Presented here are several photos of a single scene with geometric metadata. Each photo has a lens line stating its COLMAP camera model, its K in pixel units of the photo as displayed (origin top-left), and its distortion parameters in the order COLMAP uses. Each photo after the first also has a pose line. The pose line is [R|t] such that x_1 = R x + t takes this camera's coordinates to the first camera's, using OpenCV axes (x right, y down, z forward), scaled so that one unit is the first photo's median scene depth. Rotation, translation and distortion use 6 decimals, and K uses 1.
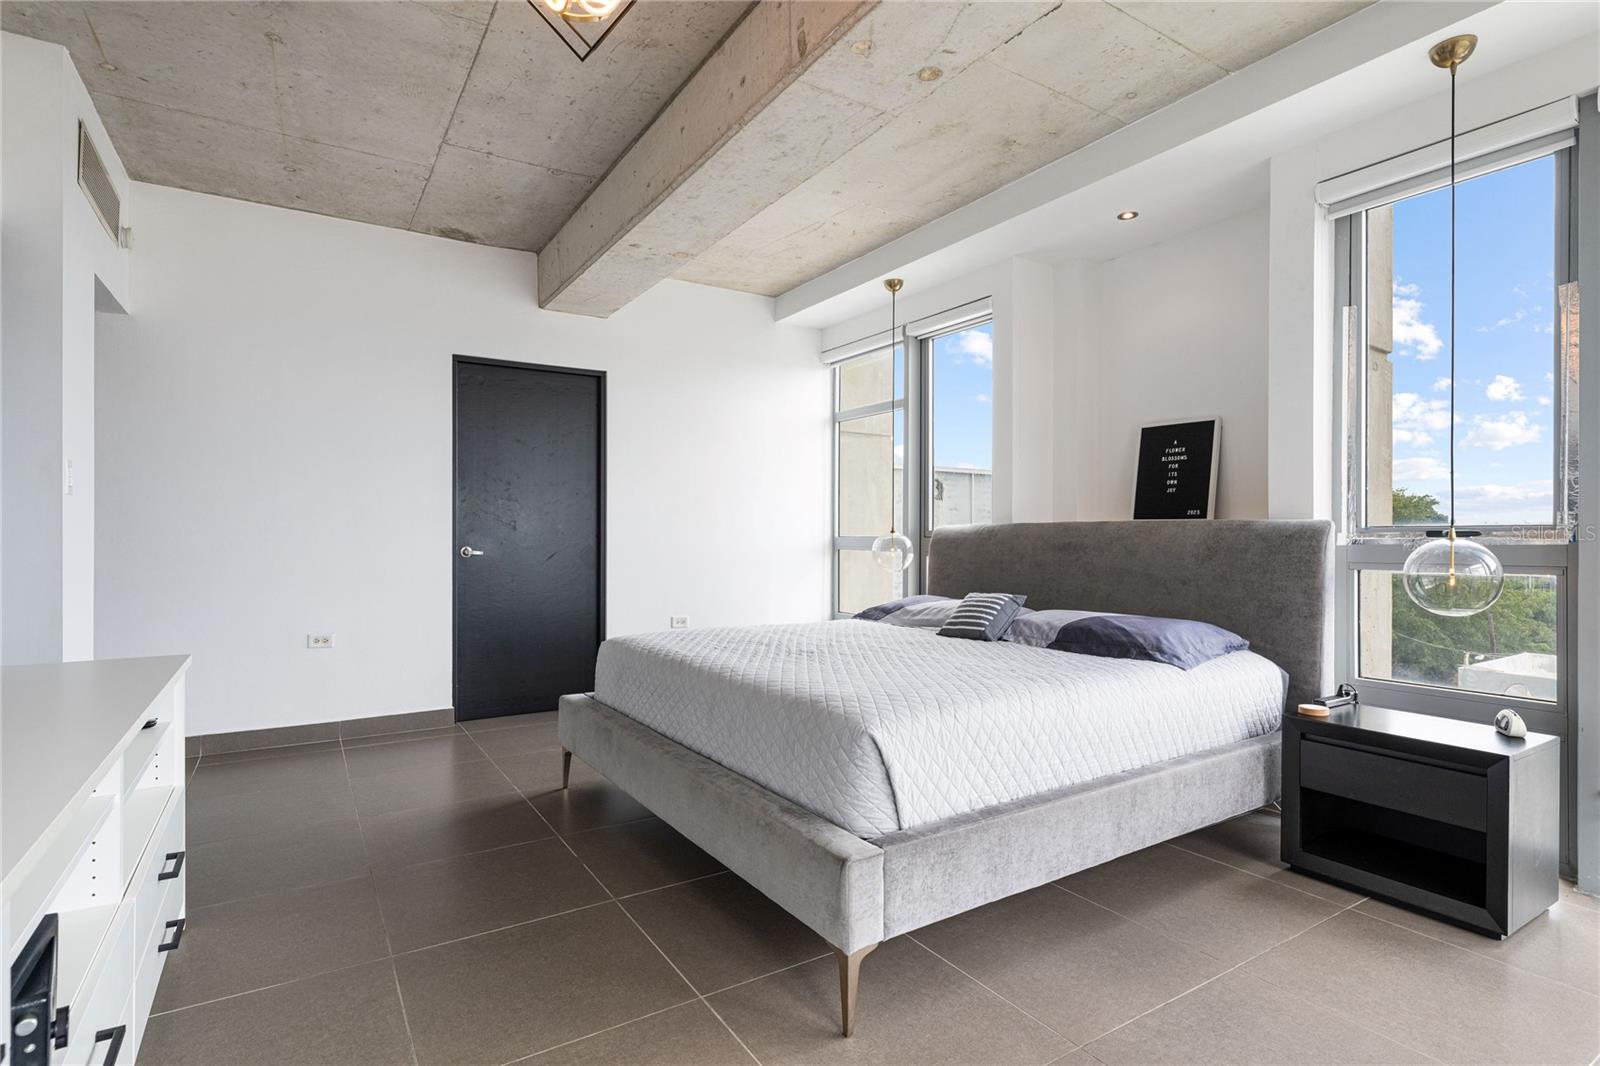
lens RADIAL K [[809.4, 0, 796.4], [0, 809.4, 534.2], [0, 0, 1]] dist [0.007050, 0.000532]
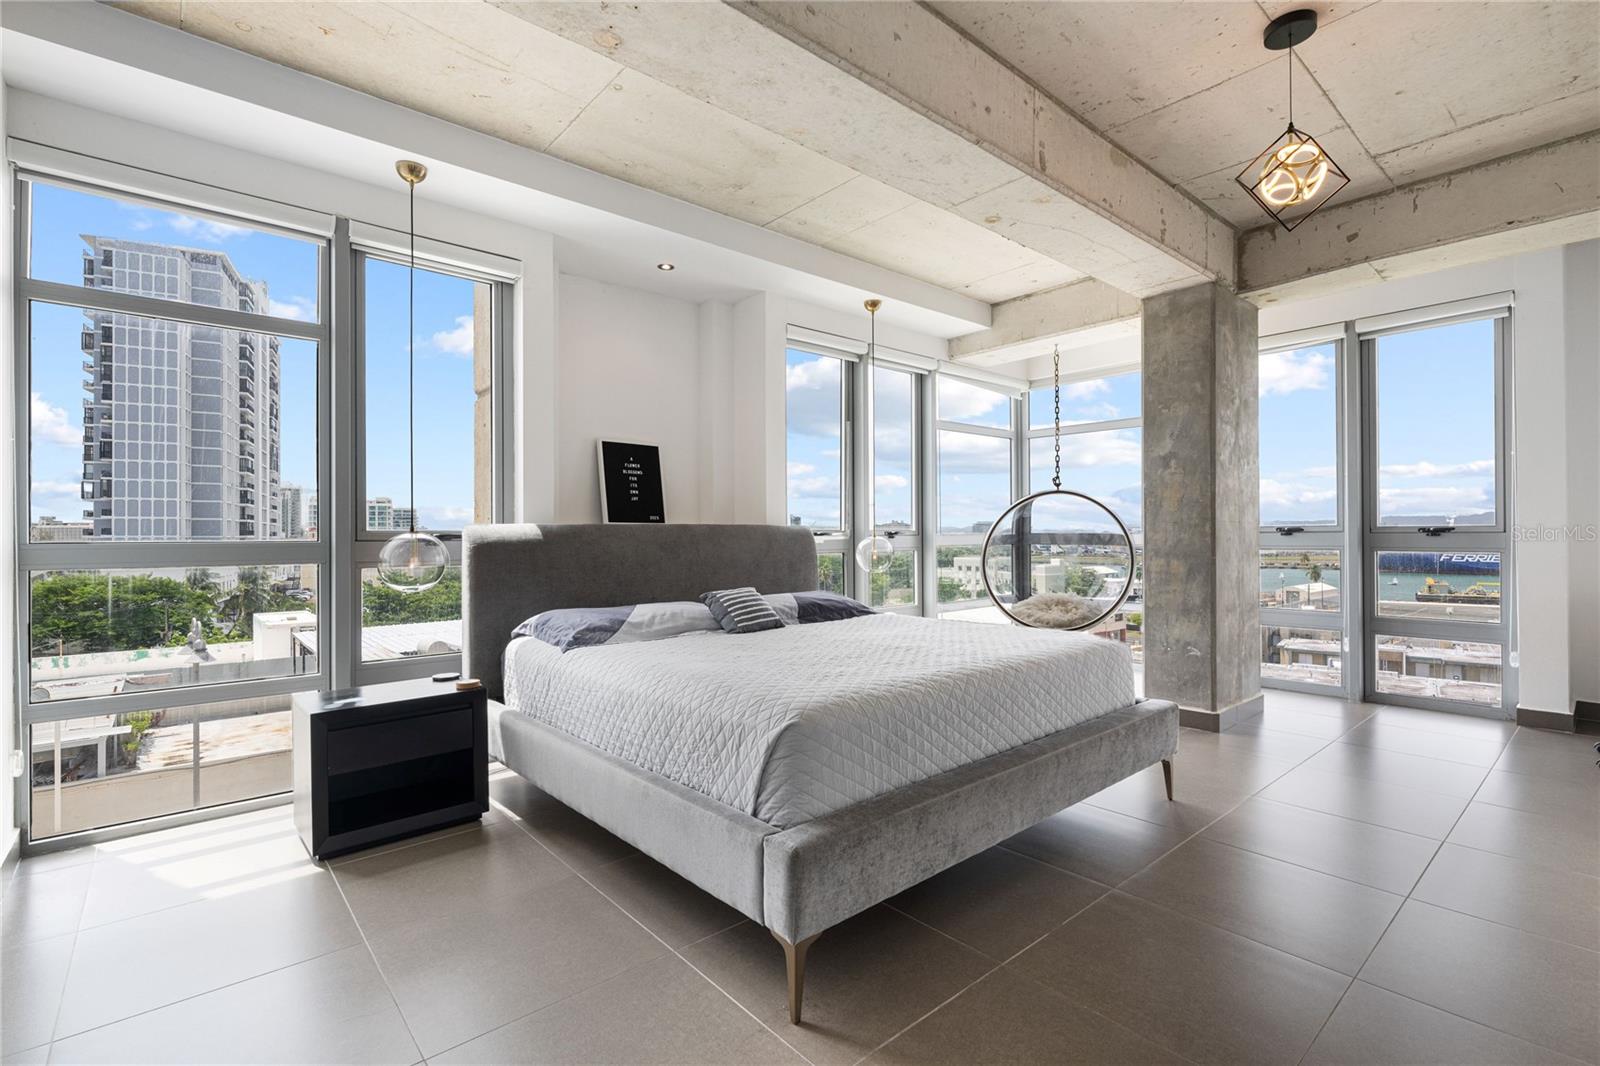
lens RADIAL K [[740.1, 0, 798.5], [0, 740.1, 533.5], [0, 0, 1]] dist [0.000431, 0.001077]
pose [[-0.154751, 0.003565, 0.987947, -0.658366], [0.004952, 0.999984, -0.002833, 0.001630], [-0.987941, 0.004454, -0.154766, 0.930909]]
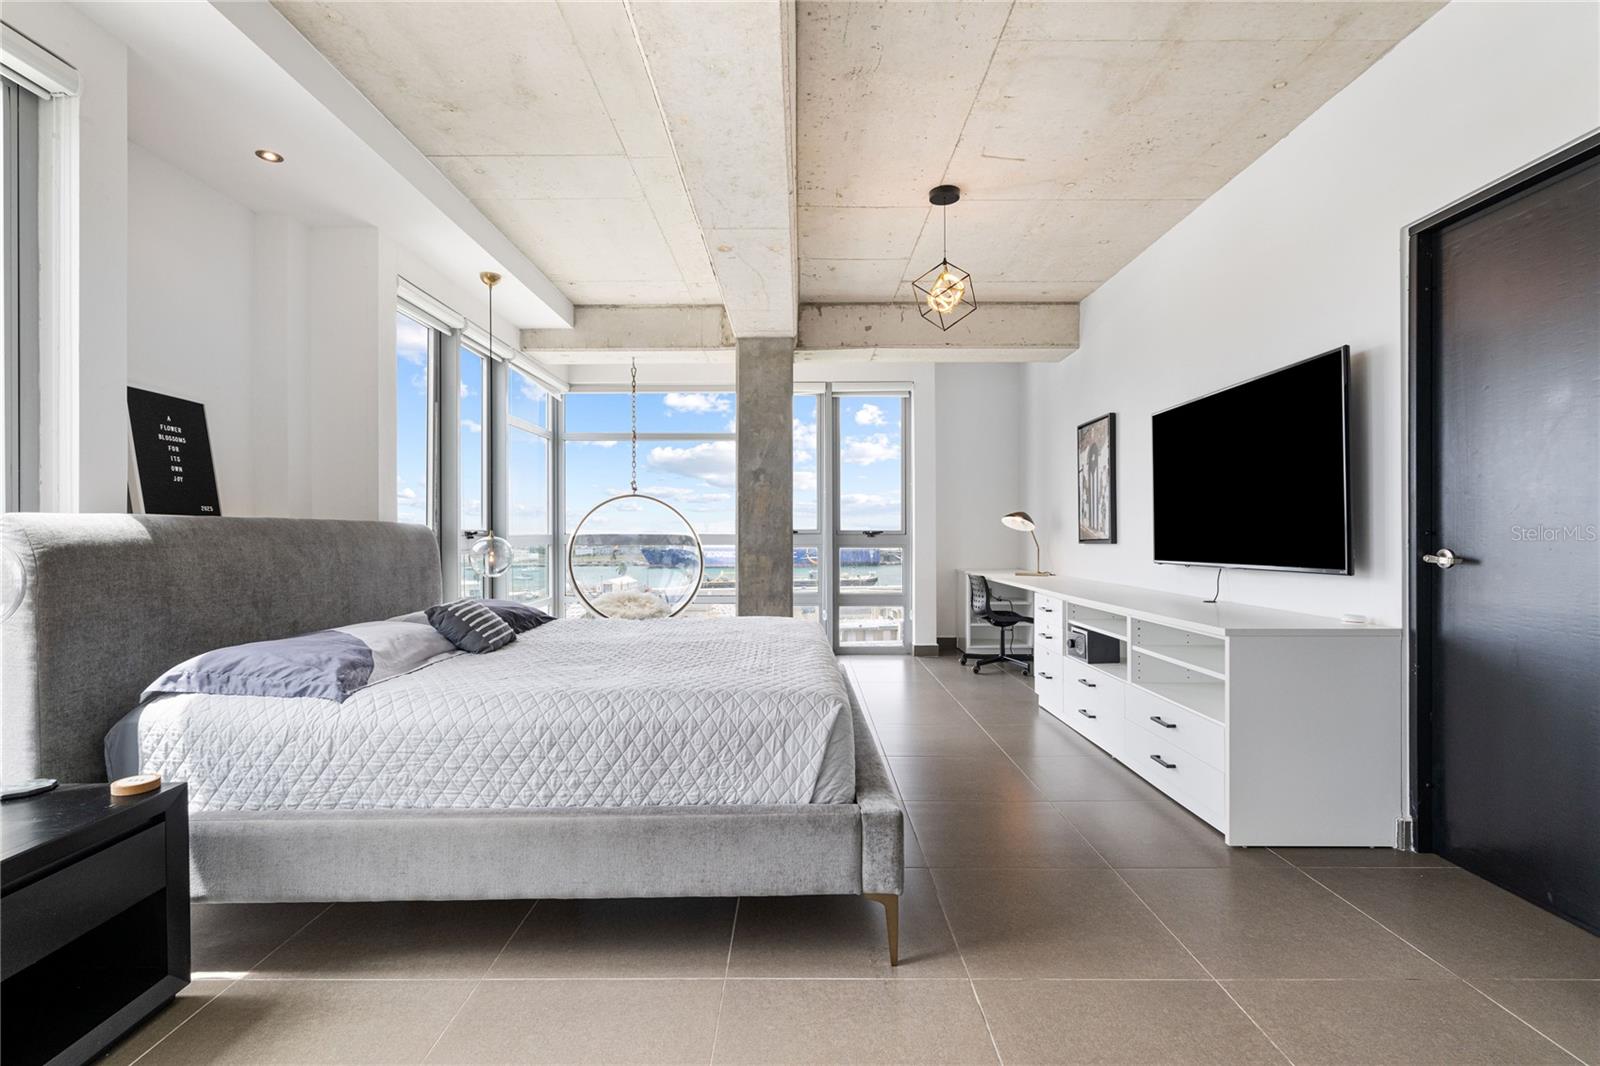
lens RADIAL K [[740.1, 0, 803.1], [0, 740.1, 533.4], [0, 0, 1]] dist [0.000431, 0.001077]
pose [[-0.850964, 0.002661, 0.525217, -0.445107], [0.001872, 0.999996, -0.002033, 0.002109], [-0.525220, -0.000746, -0.850966, 1.298652]]
